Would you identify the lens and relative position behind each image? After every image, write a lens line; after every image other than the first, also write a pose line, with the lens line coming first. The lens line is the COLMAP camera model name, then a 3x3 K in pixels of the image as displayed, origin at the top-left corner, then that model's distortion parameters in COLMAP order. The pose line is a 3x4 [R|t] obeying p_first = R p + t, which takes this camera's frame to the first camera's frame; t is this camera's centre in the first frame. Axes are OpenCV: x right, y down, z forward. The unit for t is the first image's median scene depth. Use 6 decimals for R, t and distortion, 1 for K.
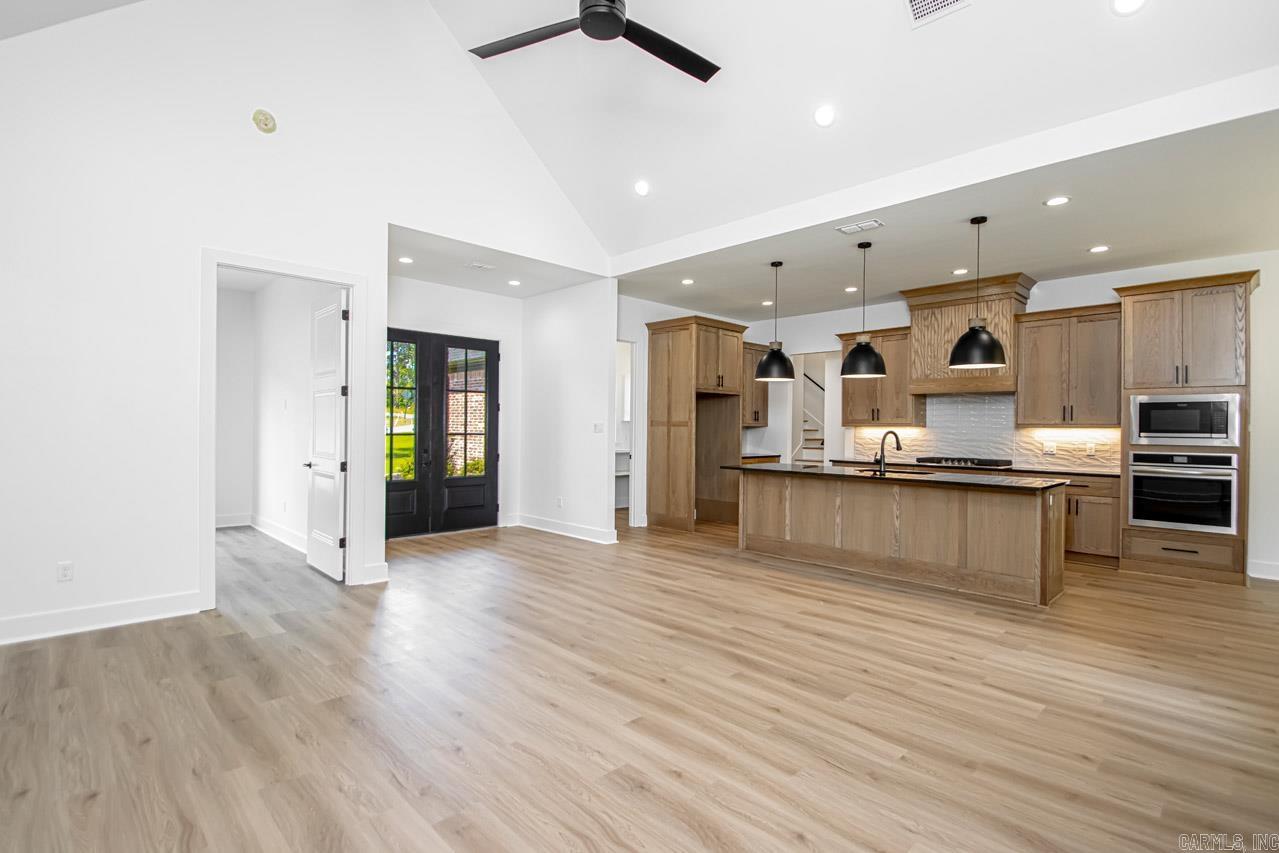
lens RADIAL K [[617.9, 0, 646.2], [0, 617.9, 432.6], [0, 0, 1]] dist [0.004316, -0.013123]
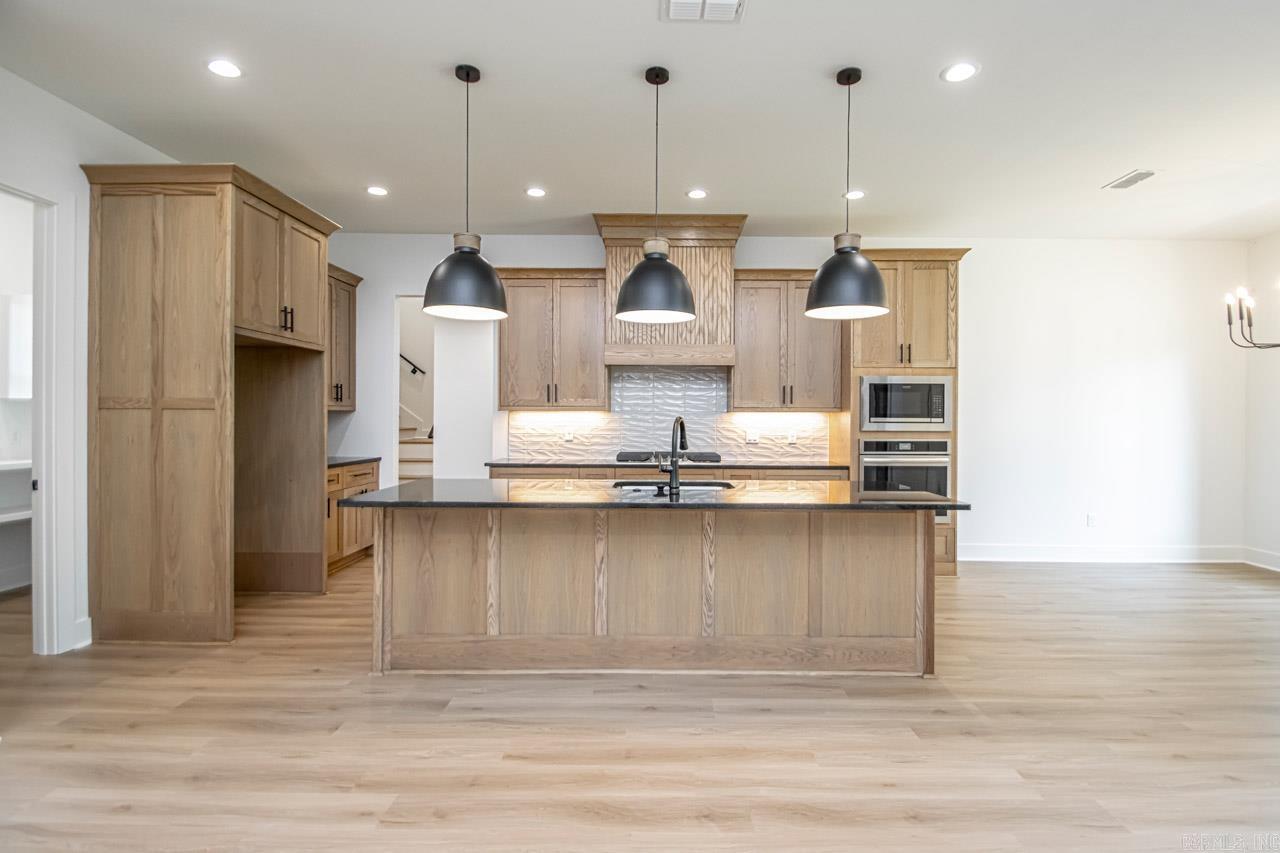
lens RADIAL K [[609.5, 0, 667.3], [0, 609.5, 421.2], [0, 0, 1]] dist [0.013033, -0.014641]
pose [[0.701479, -0.011257, 0.712602, -0.022261], [0.007873, 0.999937, 0.008046, -0.003379], [-0.712647, -0.000033, 0.701523, 0.535052]]
